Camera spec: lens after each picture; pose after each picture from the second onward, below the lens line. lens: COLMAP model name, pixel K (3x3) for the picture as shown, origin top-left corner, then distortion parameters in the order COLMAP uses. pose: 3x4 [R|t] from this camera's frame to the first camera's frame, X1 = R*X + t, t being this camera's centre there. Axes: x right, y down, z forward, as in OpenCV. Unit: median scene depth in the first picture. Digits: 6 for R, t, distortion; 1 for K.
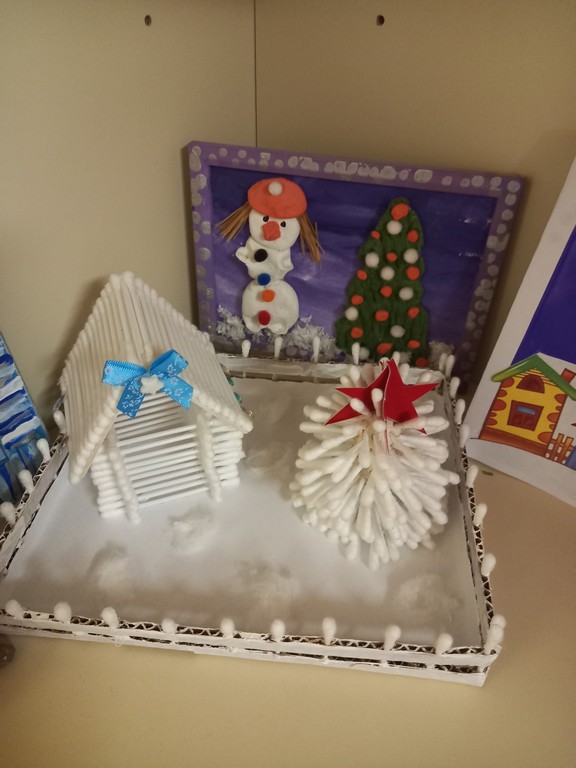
lens RADIAL K [[569.7, 0, 288.0], [0, 569.7, 384.0], [0, 0, 1]] dist [0.031362, -0.068303]
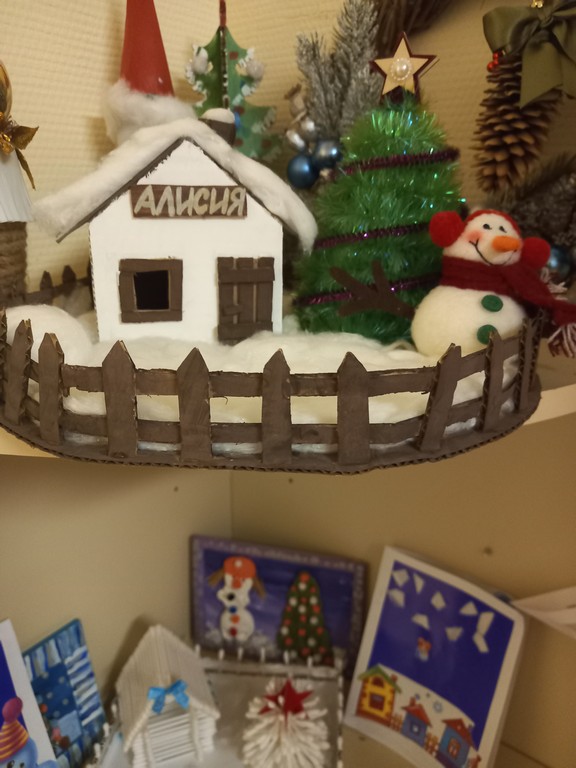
lens RADIAL K [[569.7, 0, 288.0], [0, 569.7, 384.0], [0, 0, 1]] dist [0.031362, -0.068303]
pose [[0.999890, -0.013931, 0.005133, 0.140677], [0.014844, 0.930750, -0.365354, -0.210663], [0.000312, 0.365390, 0.930855, -0.965462]]
